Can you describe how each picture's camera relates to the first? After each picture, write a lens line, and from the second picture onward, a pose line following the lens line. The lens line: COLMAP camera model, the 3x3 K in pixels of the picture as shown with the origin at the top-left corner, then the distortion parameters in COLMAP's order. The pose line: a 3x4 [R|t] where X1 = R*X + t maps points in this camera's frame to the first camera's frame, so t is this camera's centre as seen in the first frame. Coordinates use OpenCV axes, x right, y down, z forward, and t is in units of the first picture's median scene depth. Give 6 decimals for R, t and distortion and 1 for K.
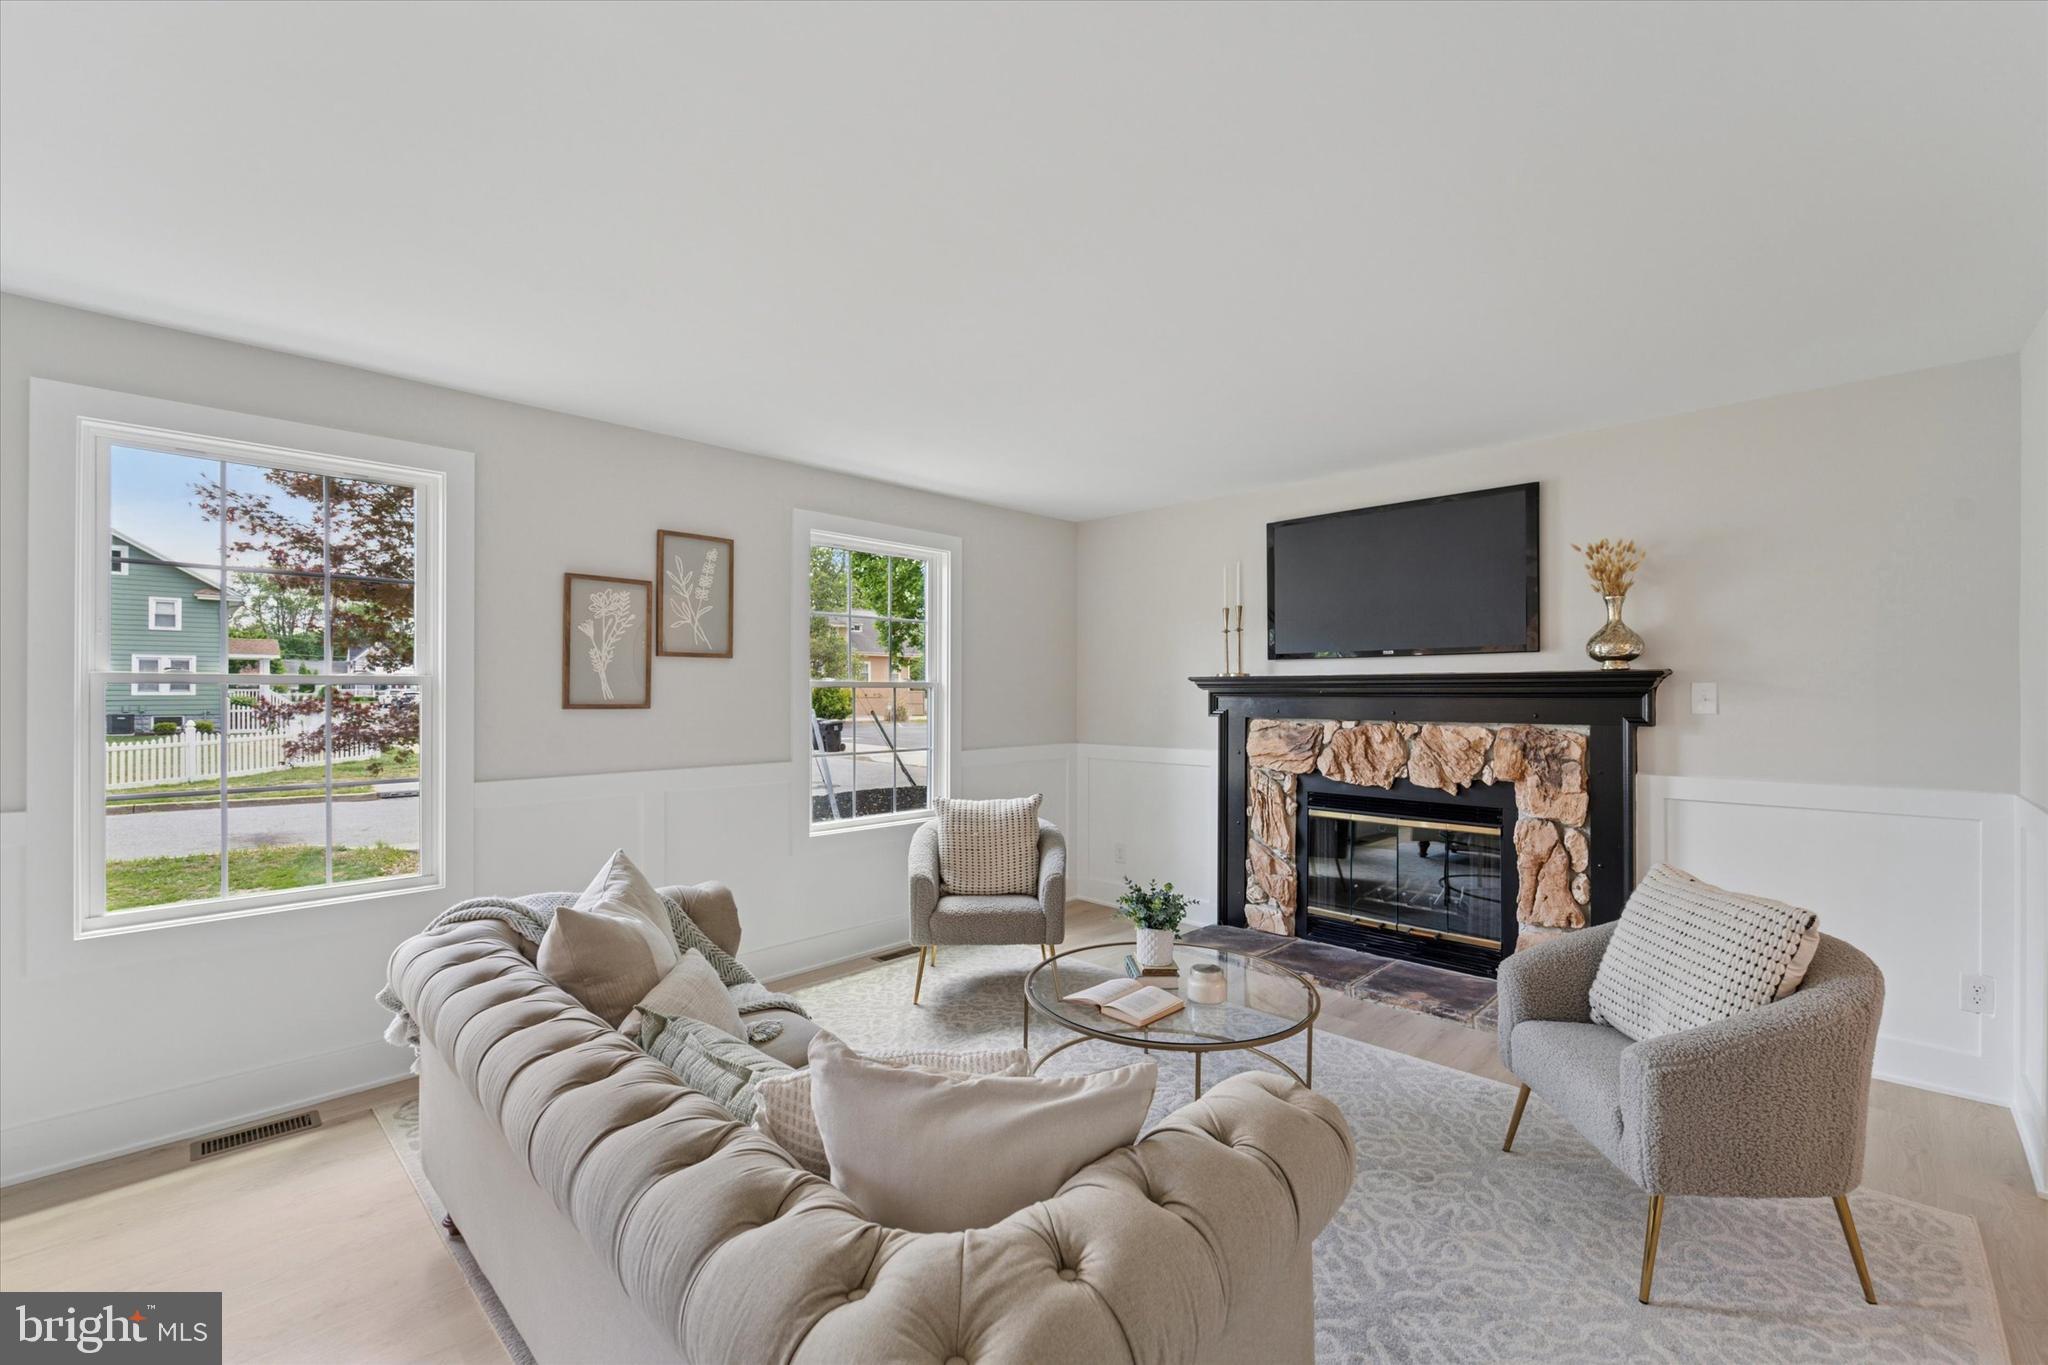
lens RADIAL K [[878.9, 0, 999.3], [0, 878.9, 687.5], [0, 0, 1]] dist [-0.000314, -0.000477]
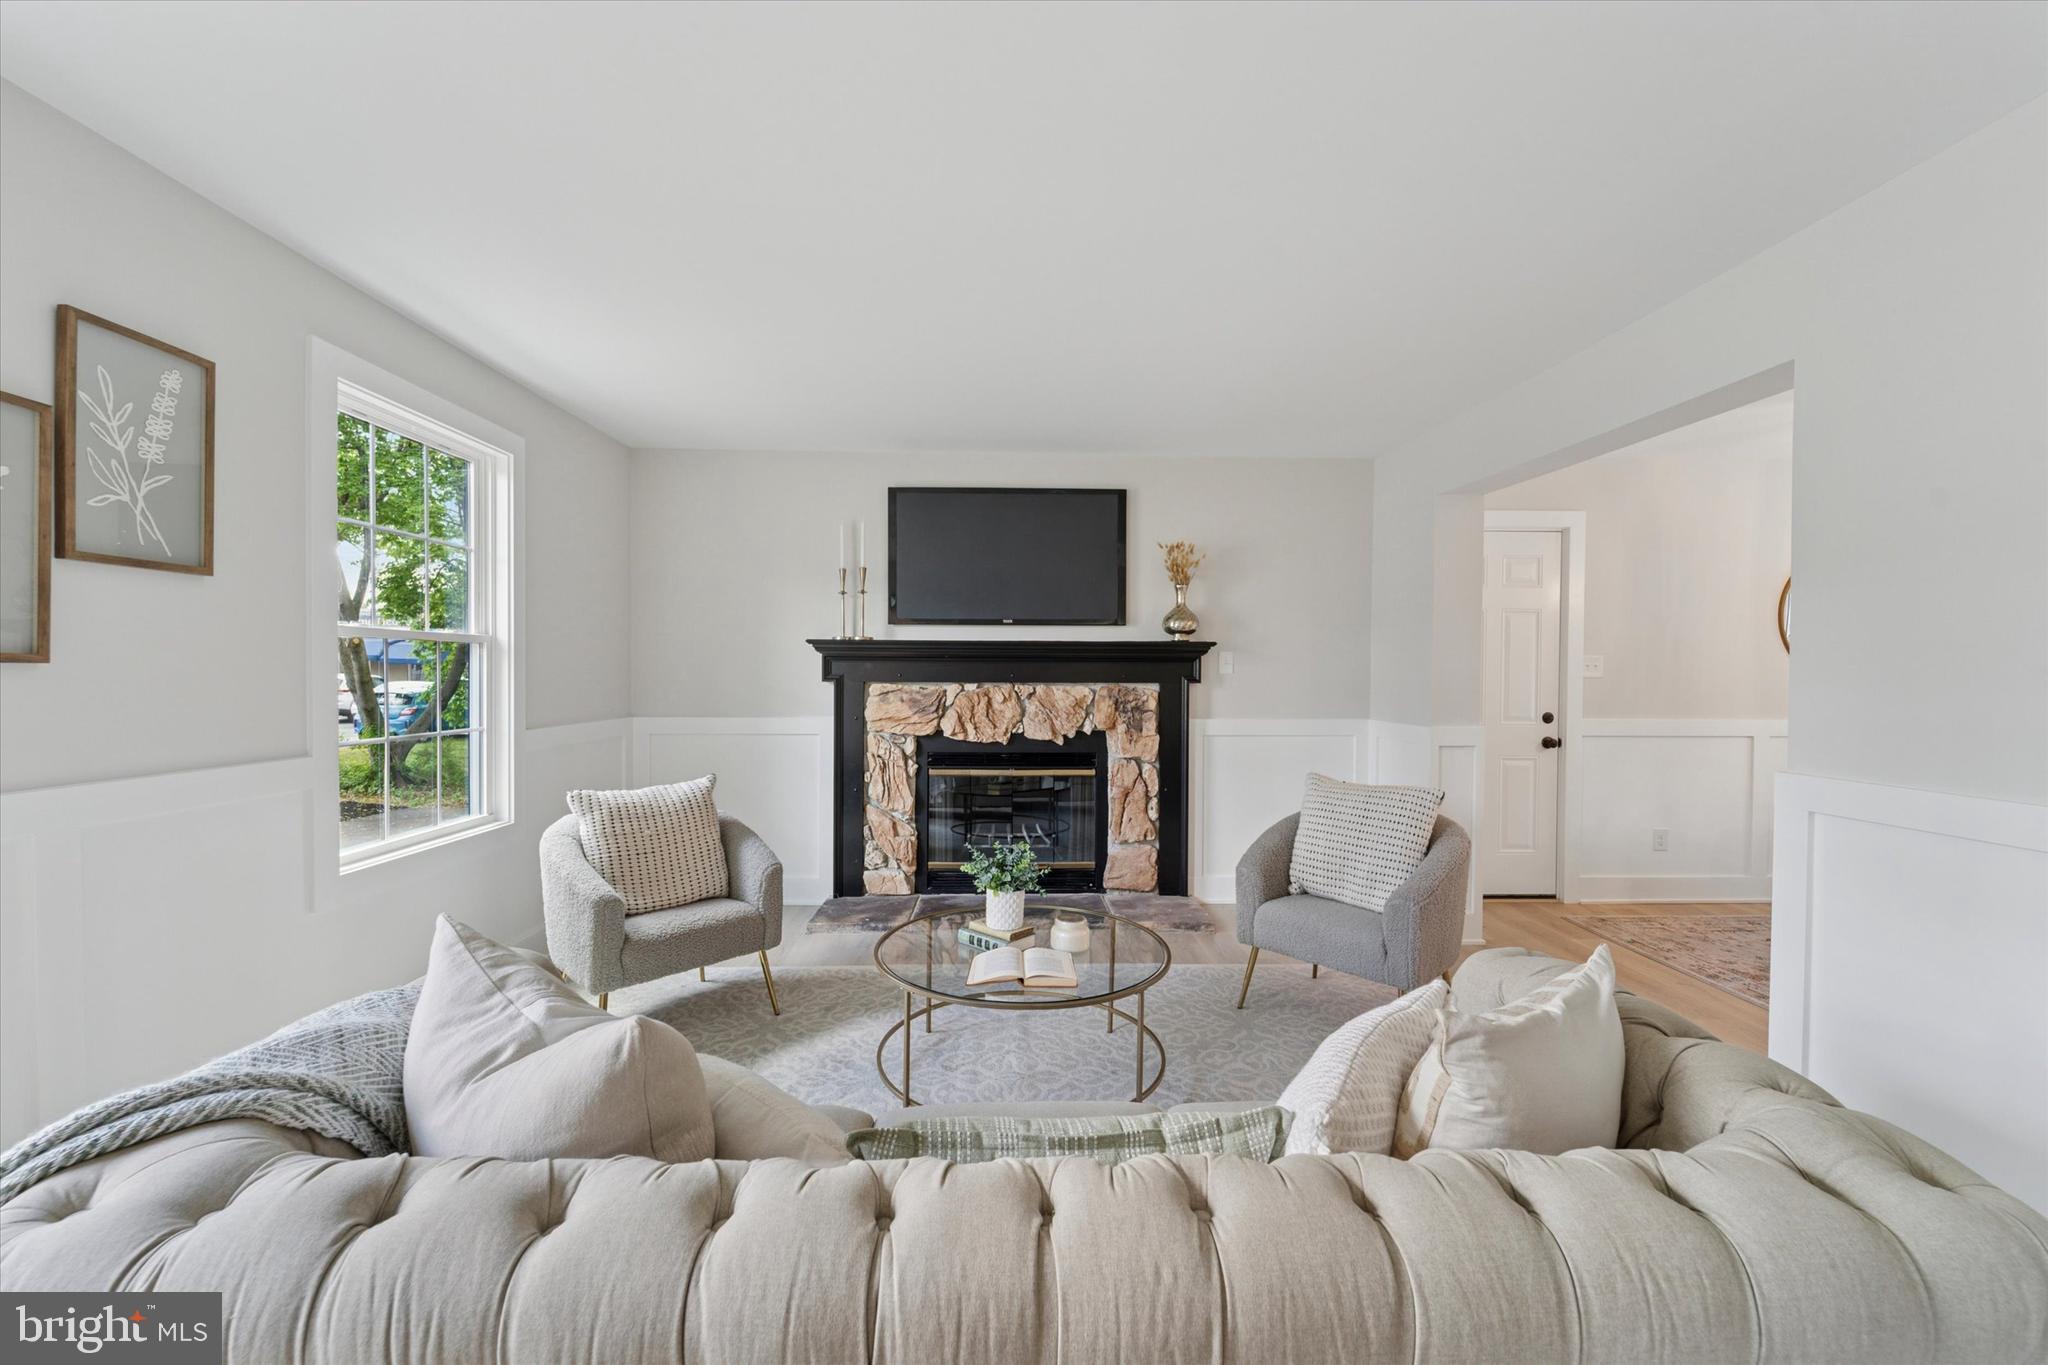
lens RADIAL K [[878.9, 0, 999.3], [0, 878.9, 687.5], [0, 0, 1]] dist [-0.000314, -0.000477]
pose [[0.670112, -0.008151, 0.742216, -0.391049], [-0.008600, 0.999787, 0.018744, 0.023041], [-0.742211, -0.018944, 0.669899, 0.260133]]
